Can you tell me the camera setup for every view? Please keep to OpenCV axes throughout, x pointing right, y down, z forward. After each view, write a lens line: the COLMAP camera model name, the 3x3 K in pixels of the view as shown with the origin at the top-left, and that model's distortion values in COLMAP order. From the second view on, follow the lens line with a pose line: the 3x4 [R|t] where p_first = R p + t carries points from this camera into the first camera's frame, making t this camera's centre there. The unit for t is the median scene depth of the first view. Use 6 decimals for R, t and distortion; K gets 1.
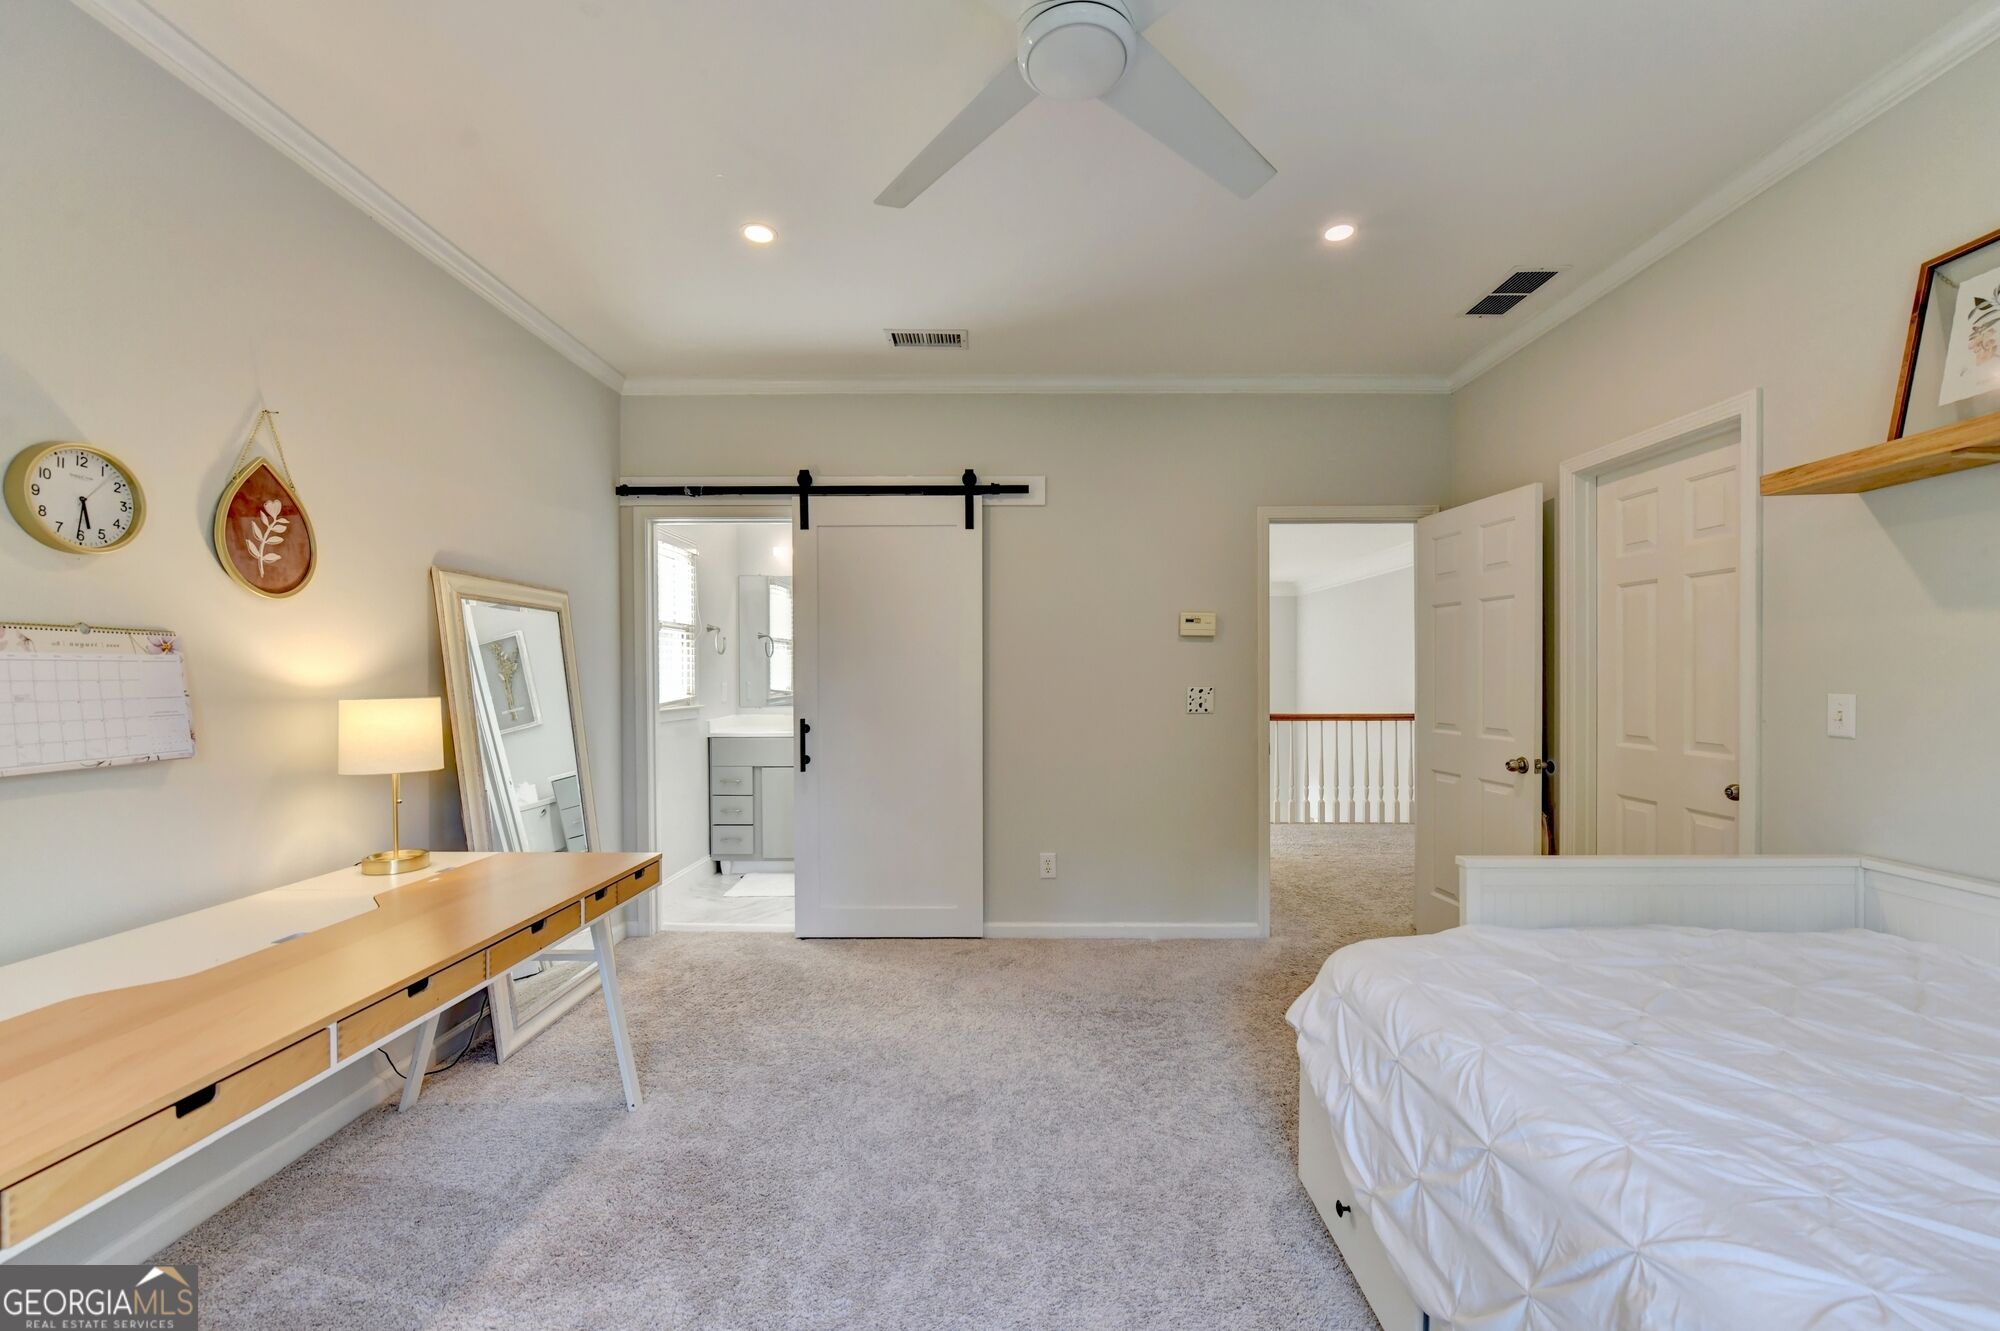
lens RADIAL K [[806.9, 0, 1004.0], [0, 806.9, 666.5], [0, 0, 1]] dist [-0.005920, -0.000512]
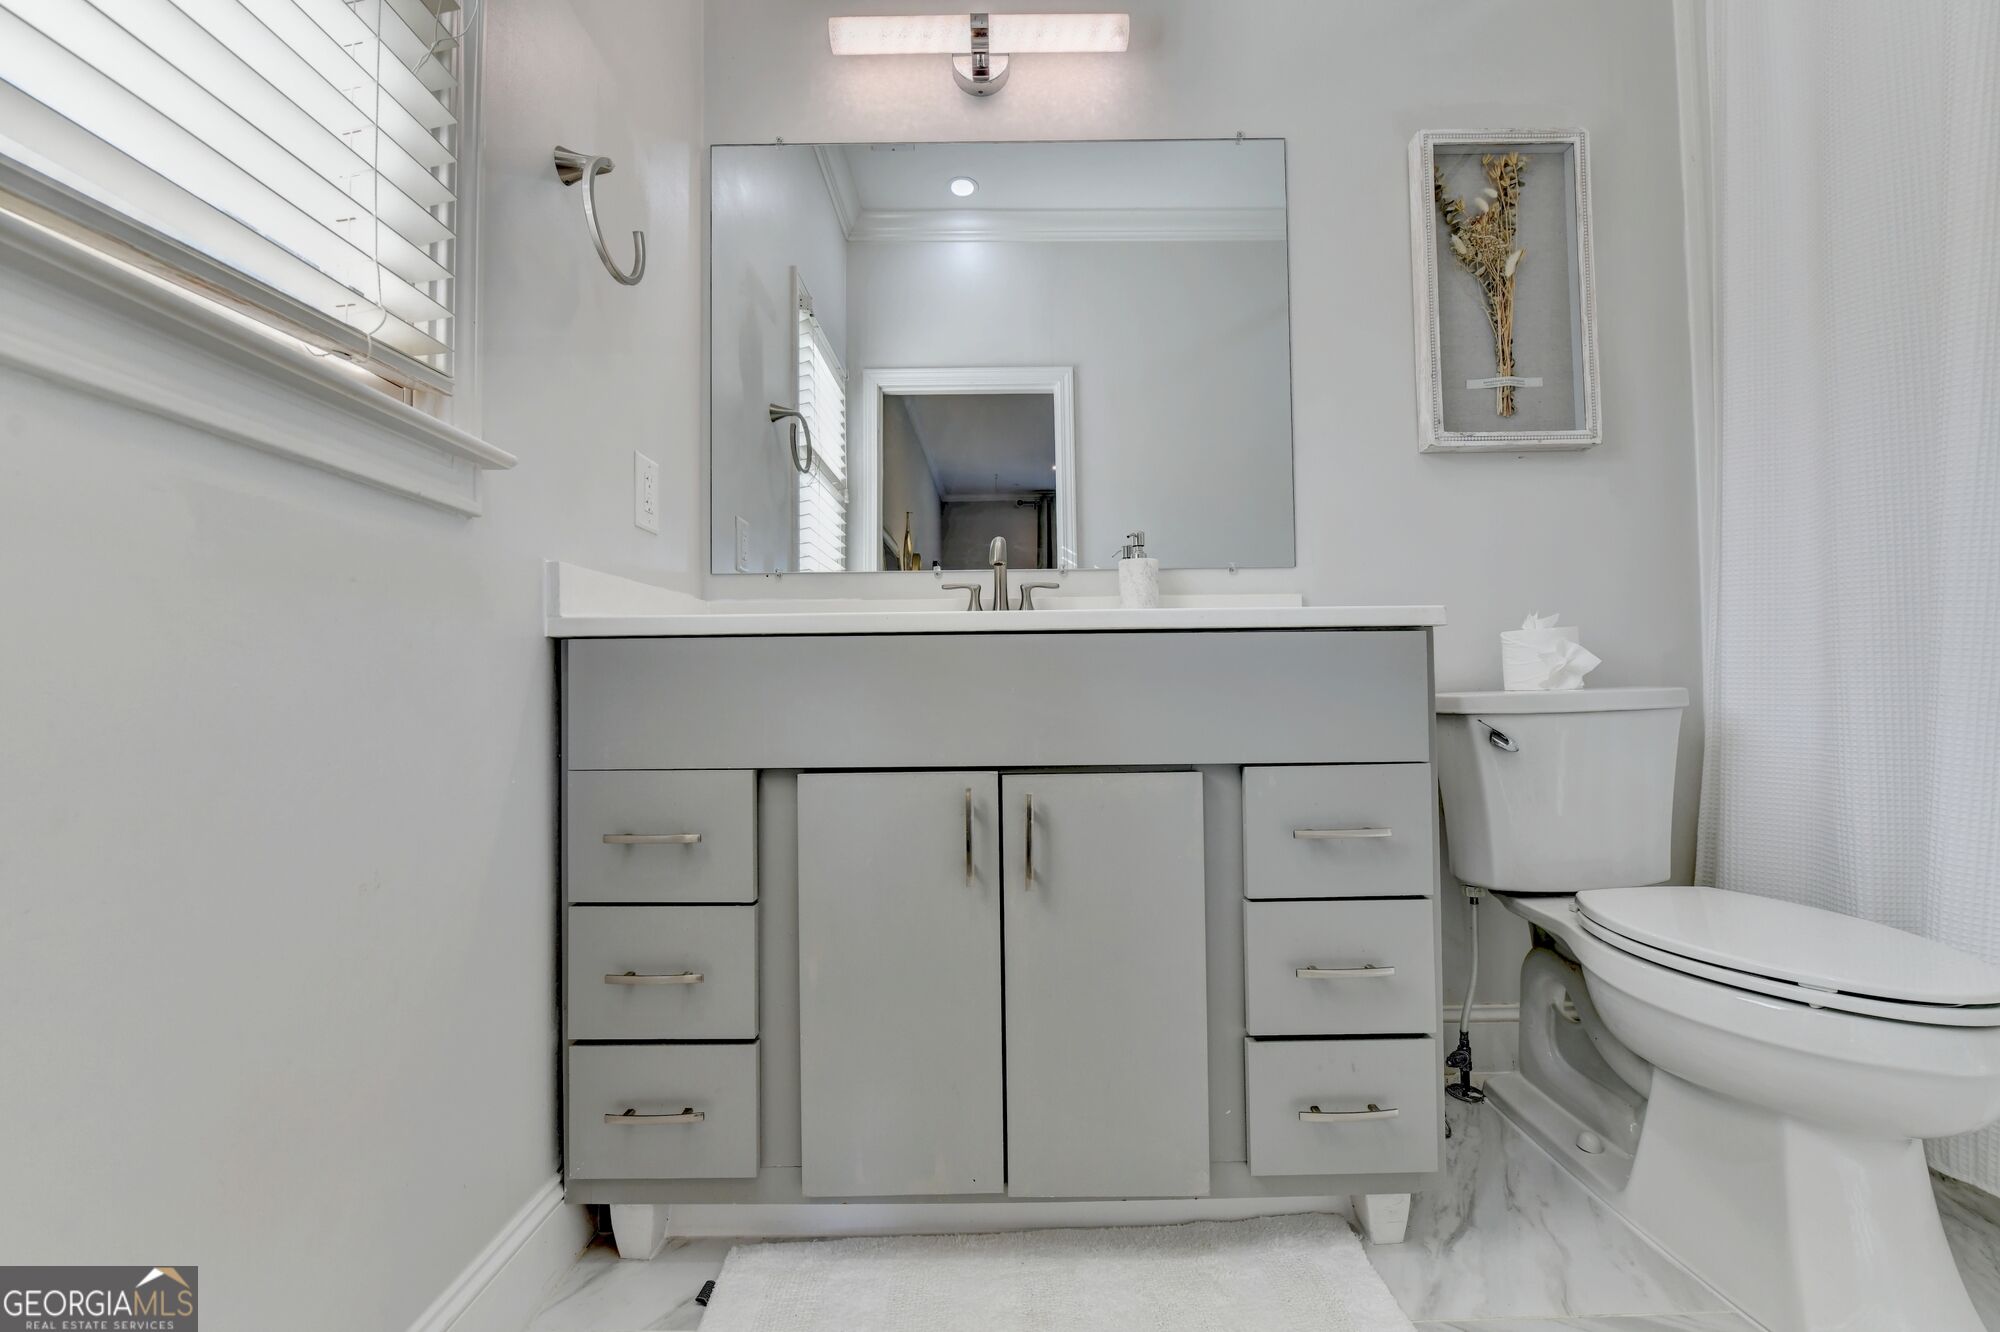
lens RADIAL K [[806.9, 0, 1004.0], [0, 806.9, 667.0], [0, 0, 1]] dist [-0.005920, -0.000512]
pose [[0.999916, -0.011837, -0.005232, -0.350036], [0.011734, 0.999745, -0.019309, 0.147293], [0.005459, 0.019246, 0.999800, 1.129695]]
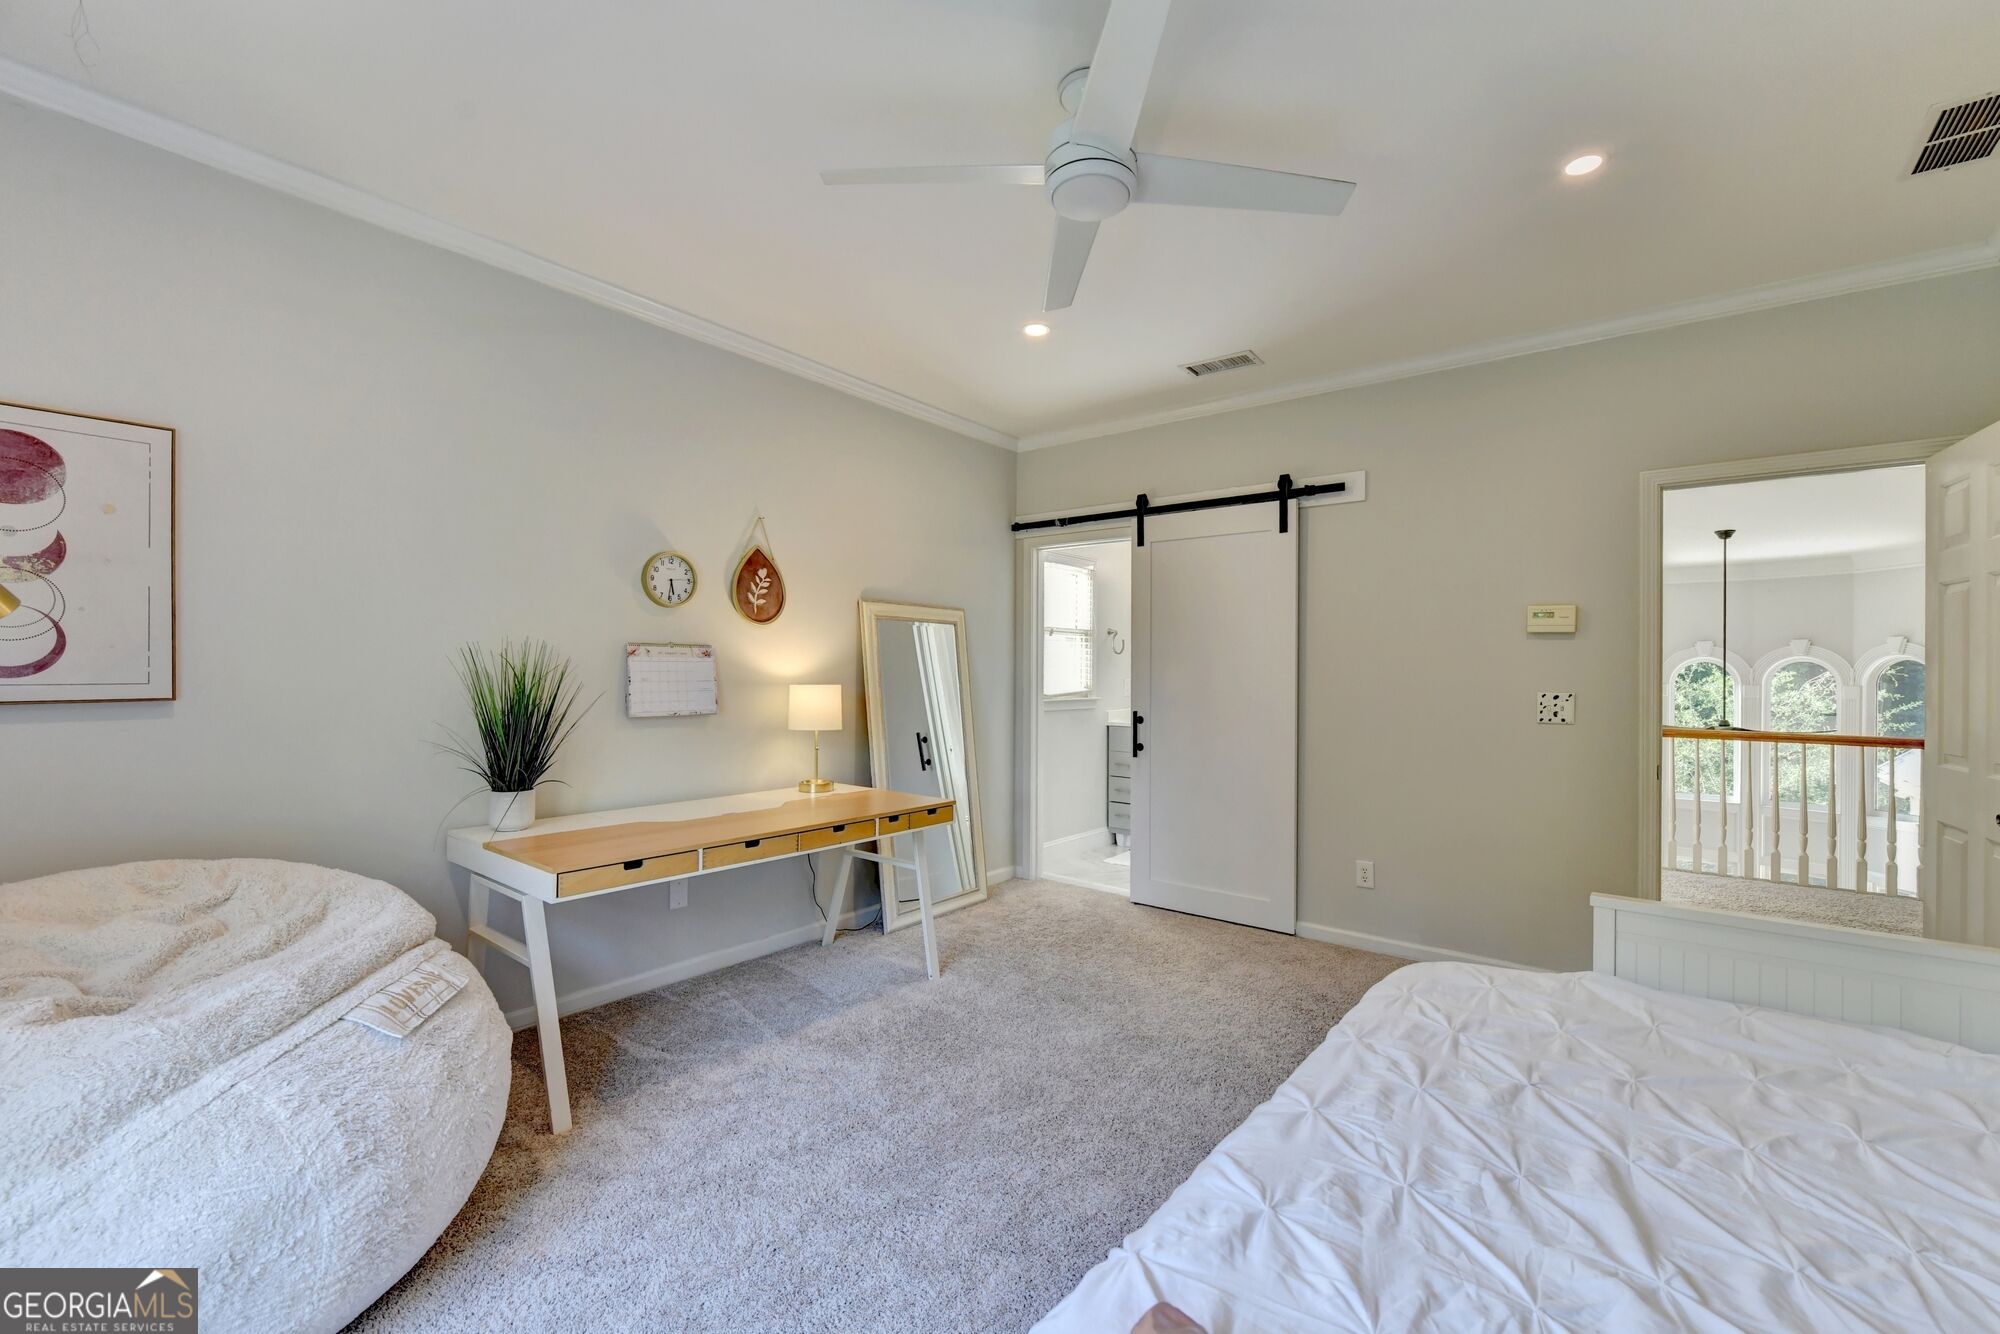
lens RADIAL K [[813.8, 0, 991.0], [0, 813.8, 648.1], [0, 0, 1]] dist [0.000456, -0.000173]
pose [[0.789587, -0.007071, -0.613598, 0.323303], [-0.004750, 0.999833, -0.017634, -0.003817], [0.613620, 0.016839, 0.789422, -0.047585]]
